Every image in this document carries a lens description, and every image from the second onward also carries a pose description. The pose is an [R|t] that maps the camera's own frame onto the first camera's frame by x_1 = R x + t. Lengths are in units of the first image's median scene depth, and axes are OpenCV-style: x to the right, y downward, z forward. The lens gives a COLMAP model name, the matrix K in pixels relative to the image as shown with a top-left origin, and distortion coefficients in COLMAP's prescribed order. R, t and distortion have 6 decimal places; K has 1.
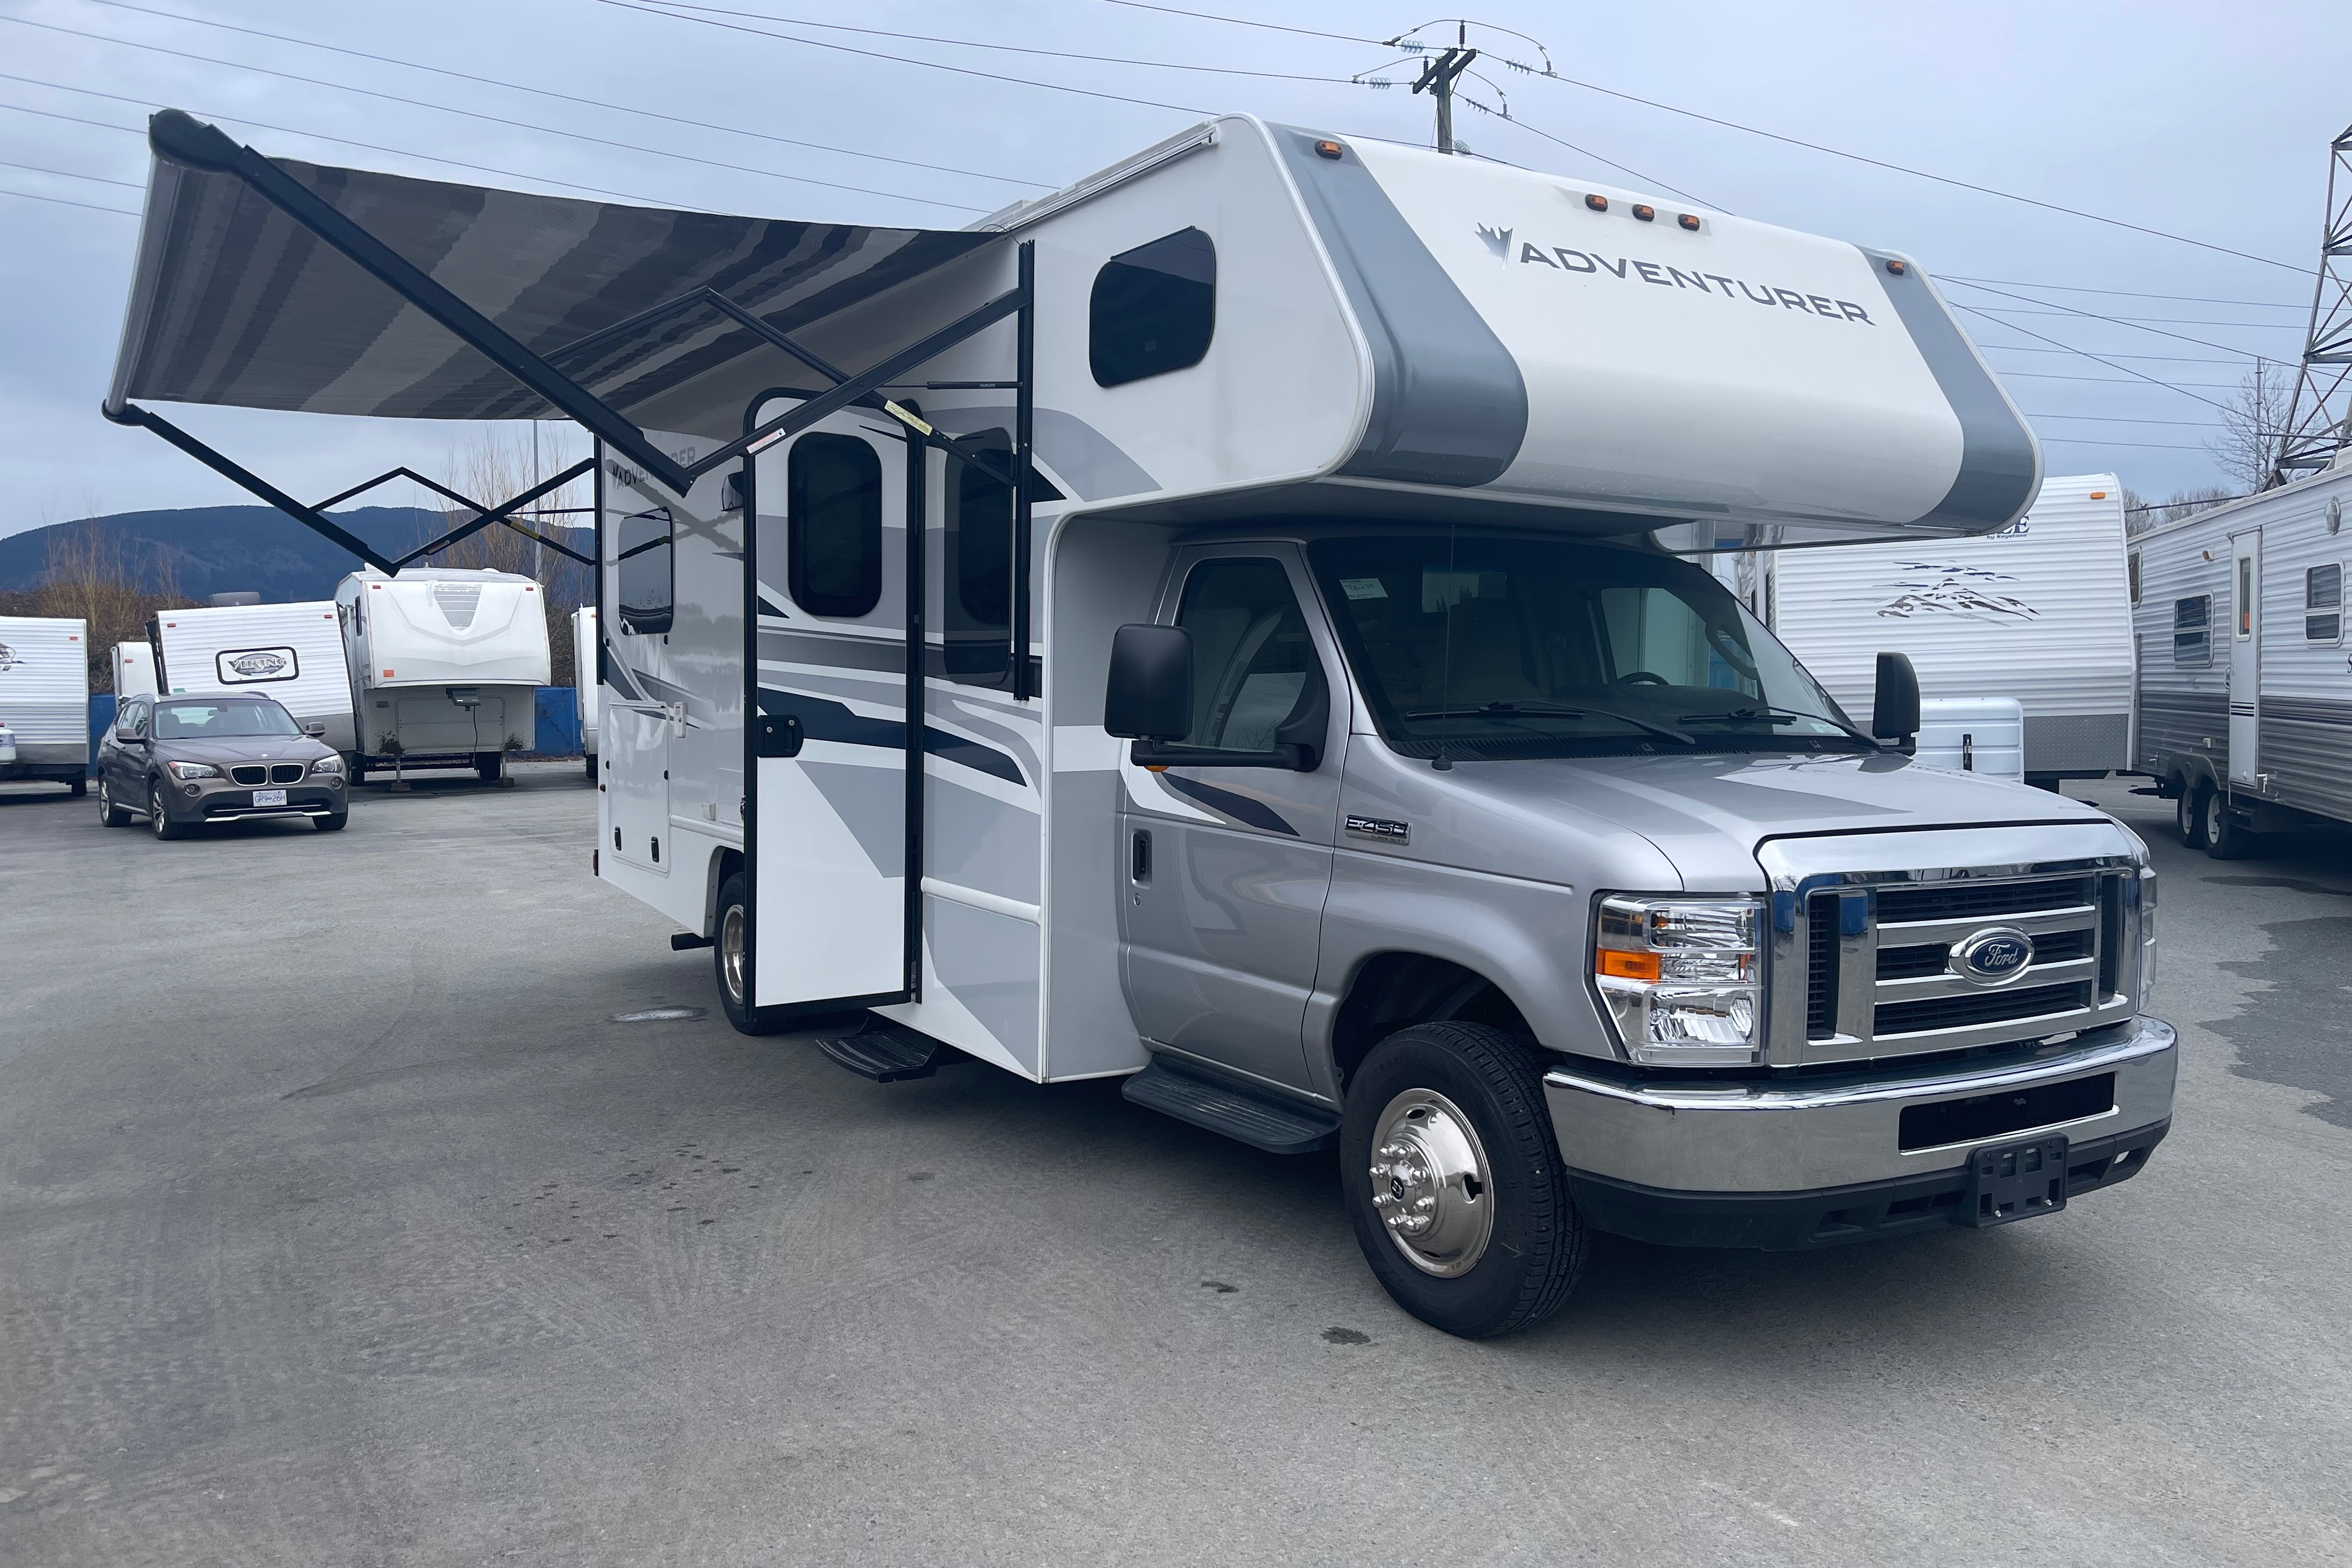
lens RADIAL K [[1791.5, 0, 1176.0], [0, 1791.5, 784.0], [0, 0, 1]] dist [0.048856, -0.063628]
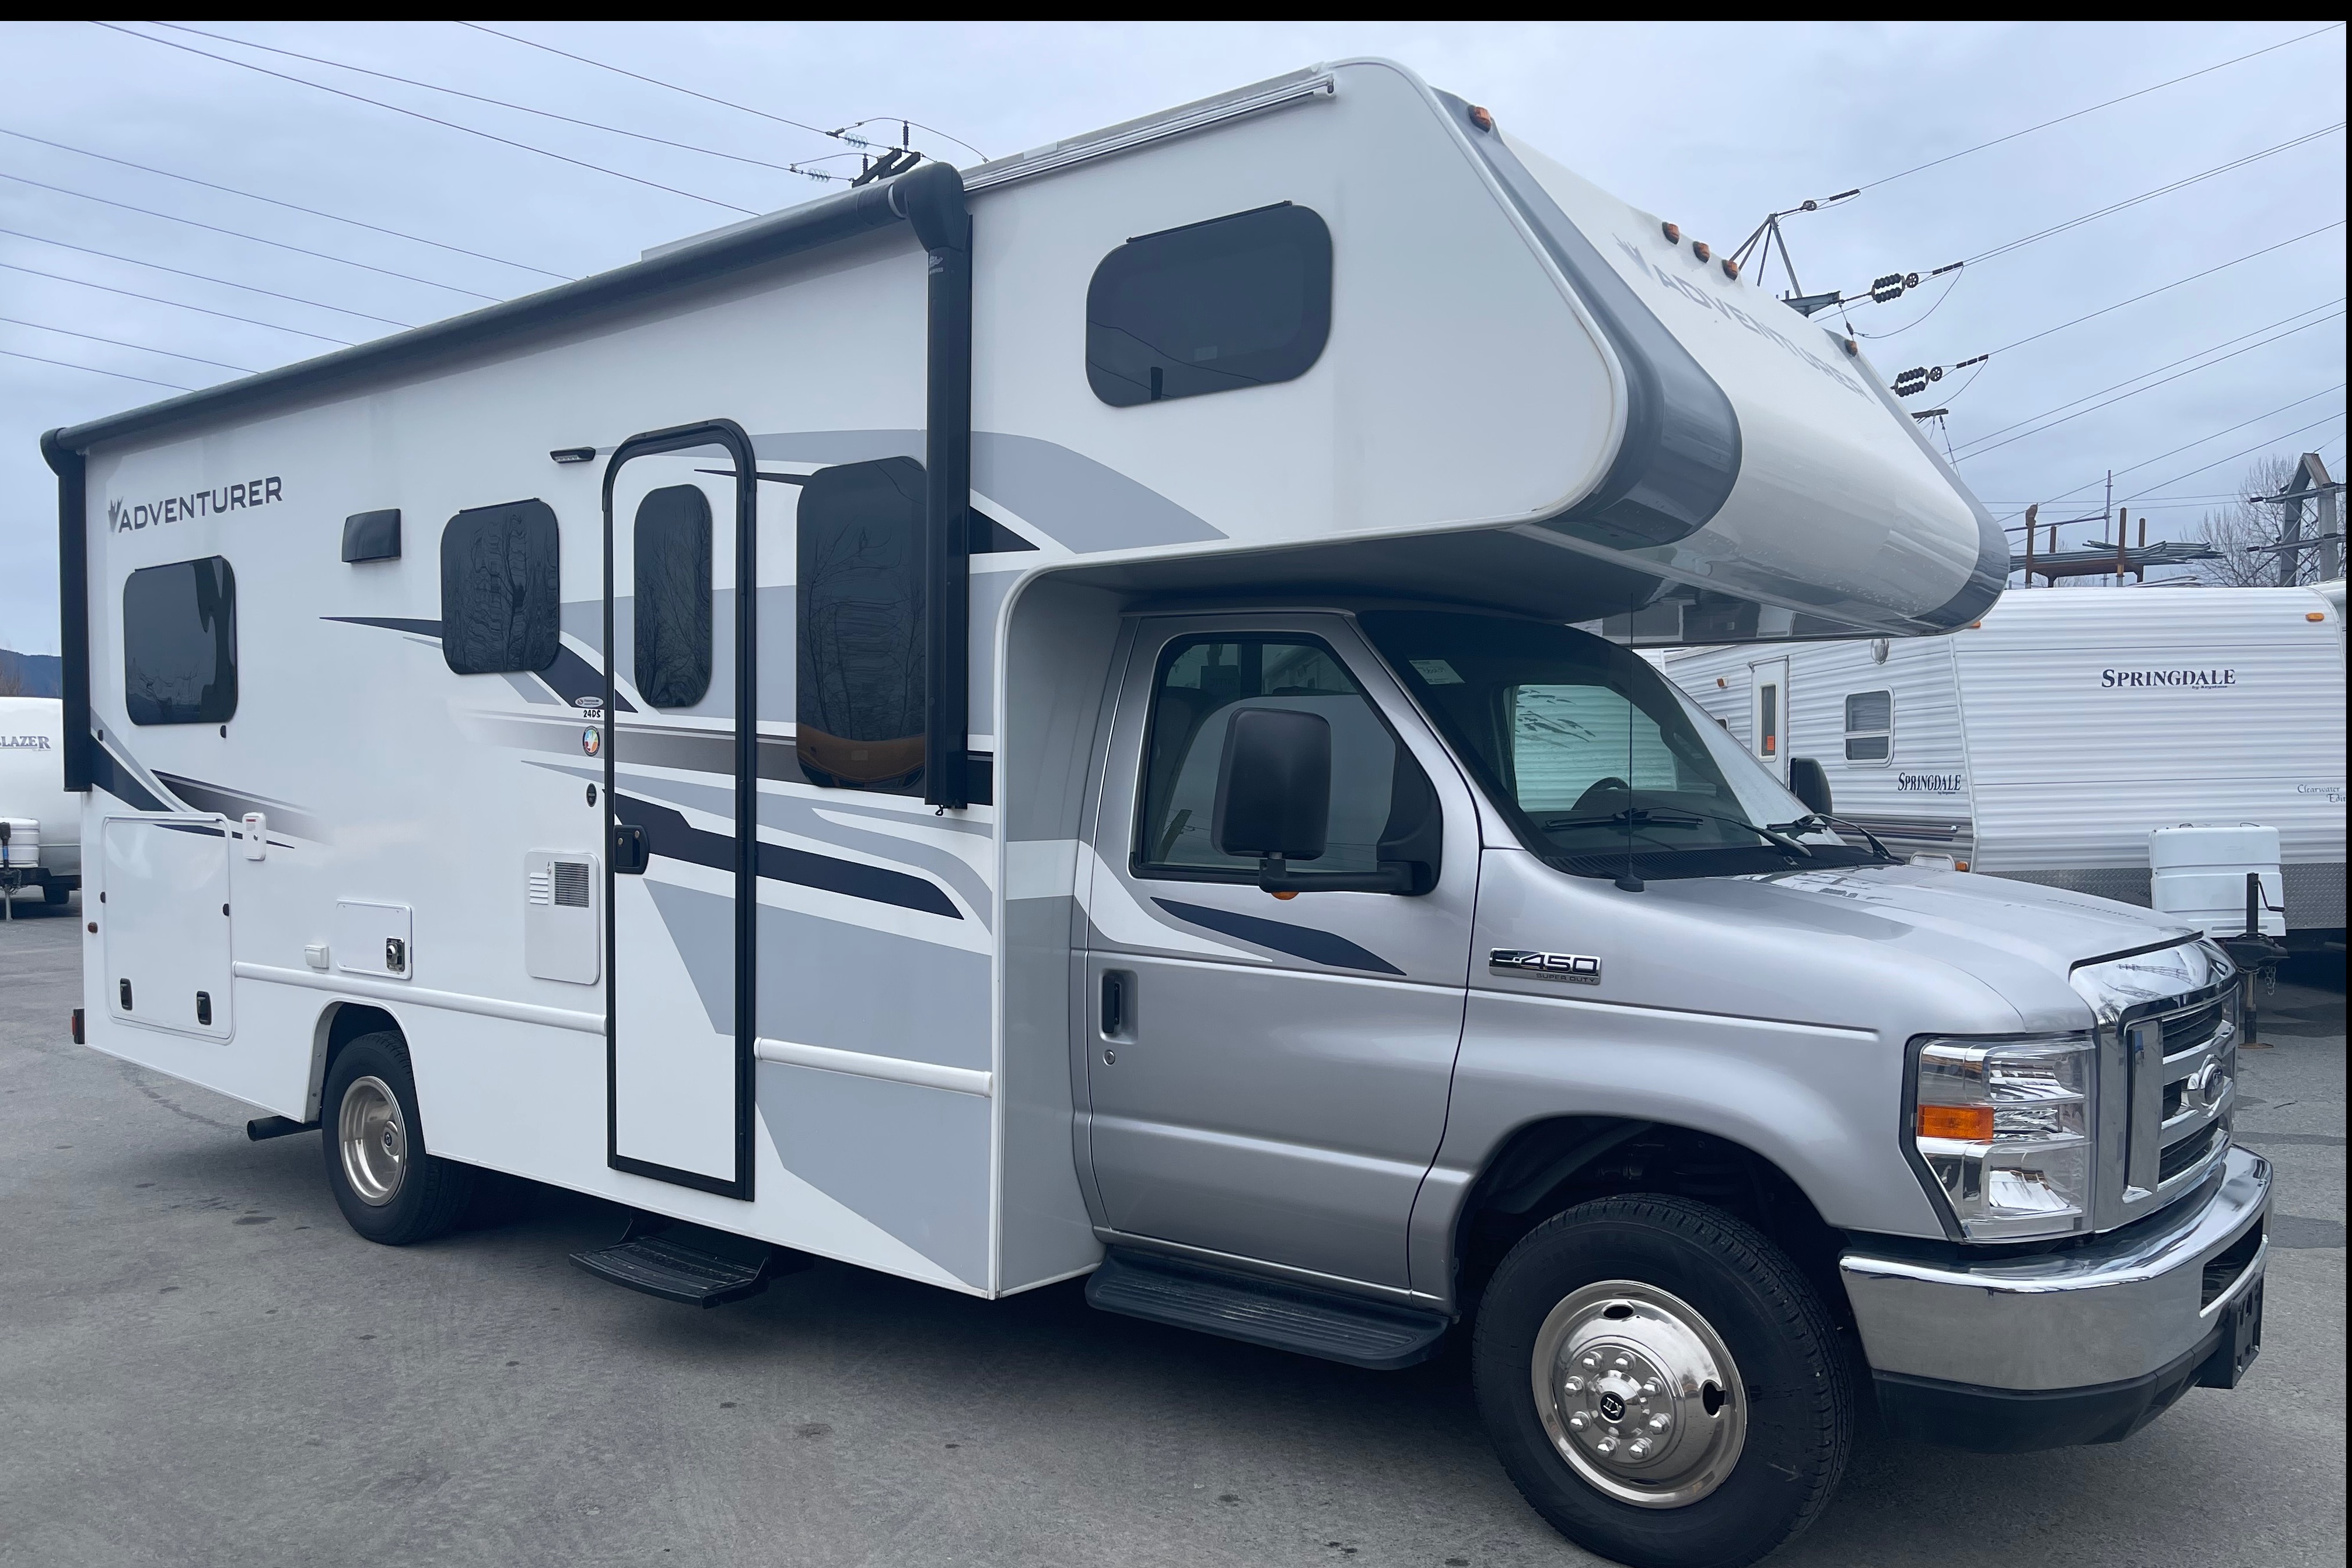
lens RADIAL K [[1785.6, 0, 1176.6], [0, 1785.6, 919.4], [0, 0, 1]] dist [0.026004, 0.005684]
pose [[0.943135, -0.018513, 0.331895, -0.256773], [0.015266, 0.999807, 0.012388, -0.006709], [-0.332061, -0.006617, 0.943235, 0.238827]]
